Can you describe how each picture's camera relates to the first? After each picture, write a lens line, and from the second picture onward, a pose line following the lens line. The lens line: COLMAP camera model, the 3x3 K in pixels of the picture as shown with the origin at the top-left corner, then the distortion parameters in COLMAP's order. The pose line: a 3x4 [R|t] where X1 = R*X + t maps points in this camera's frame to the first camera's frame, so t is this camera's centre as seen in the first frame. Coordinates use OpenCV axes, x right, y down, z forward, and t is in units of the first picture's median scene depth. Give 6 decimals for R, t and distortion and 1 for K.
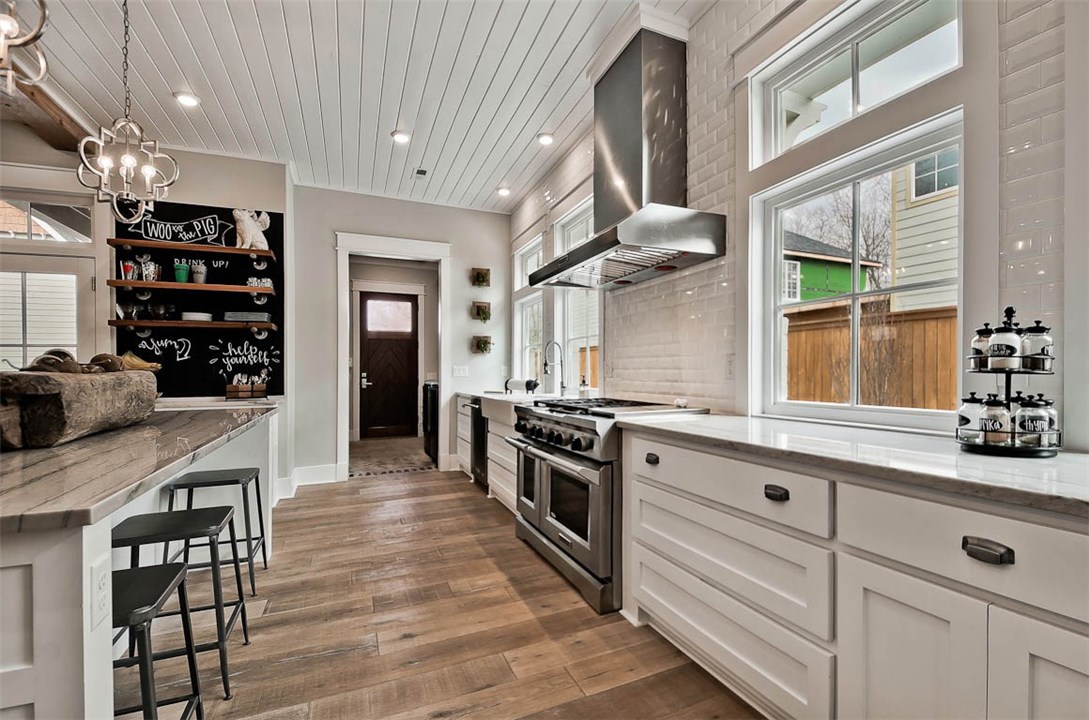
lens RADIAL K [[490.7, 0, 585.5], [0, 490.7, 379.0], [0, 0, 1]] dist [-0.029315, -0.003752]
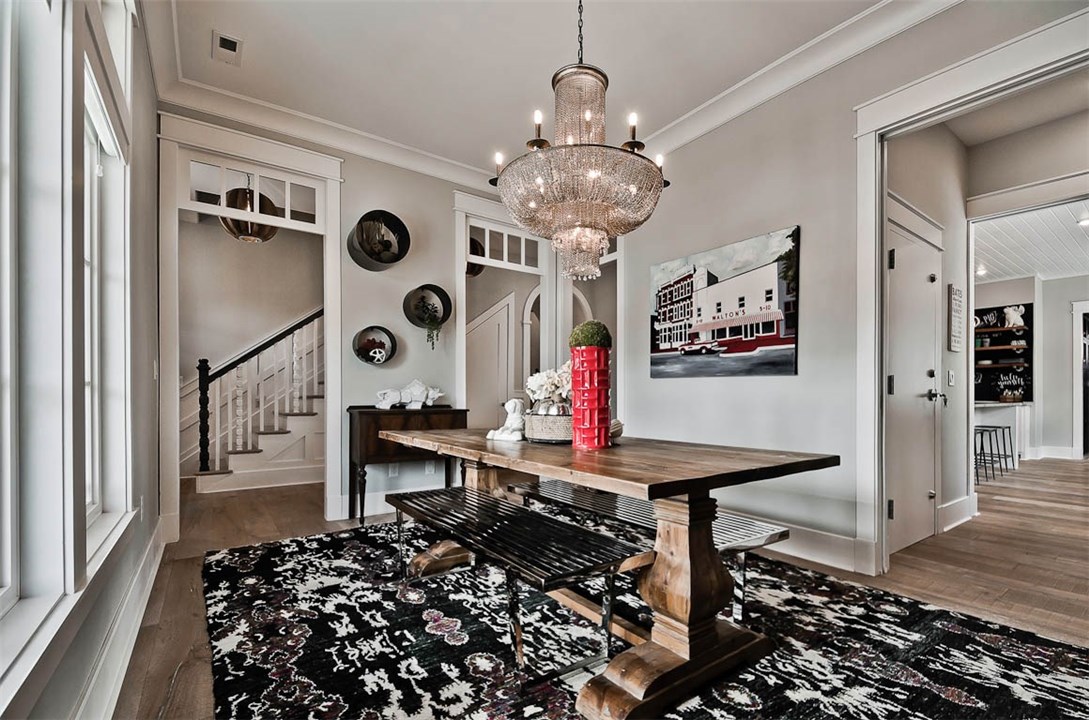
lens RADIAL K [[490.7, 0, 547.7], [0, 490.7, 402.9], [0, 0, 1]] dist [-0.029315, -0.003752]
pose [[0.161307, 0.017555, -0.986748, 0.912015], [-0.010464, 0.999816, 0.016077, 0.031709], [0.986849, 0.007732, 0.161461, -1.180986]]
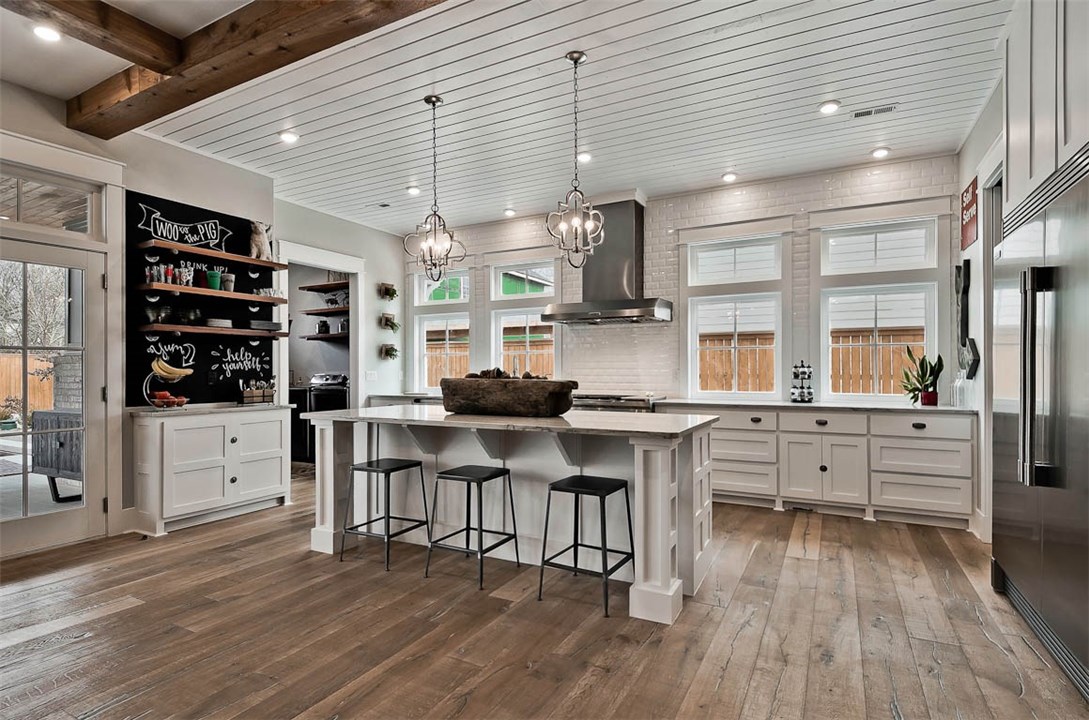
lens RADIAL K [[529.7, 0, 569.6], [0, 529.7, 374.6], [0, 0, 1]] dist [-0.007966, -0.002479]
pose [[0.796439, -0.001252, 0.604718, -0.856140], [0.005783, 0.999968, -0.005546, -0.011409], [-0.604691, 0.007914, 0.796421, -0.312017]]
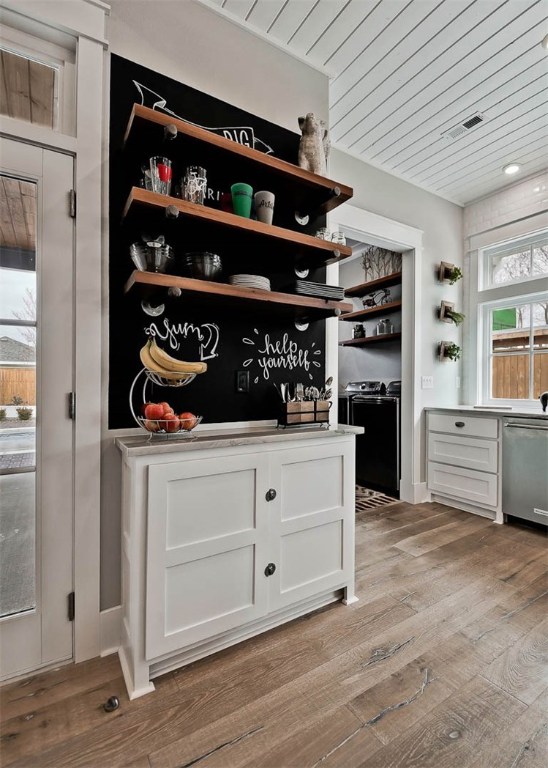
lens RADIAL K [[359.1, 0, 284.4], [0, 359.1, 386.6], [0, 0, 1]] dist [-0.019462, -0.001793]
pose [[0.995902, 0.005246, 0.090285, -0.774003], [-0.004926, 0.999981, -0.003761, -0.005742], [-0.090303, 0.003301, 0.995909, 0.545780]]
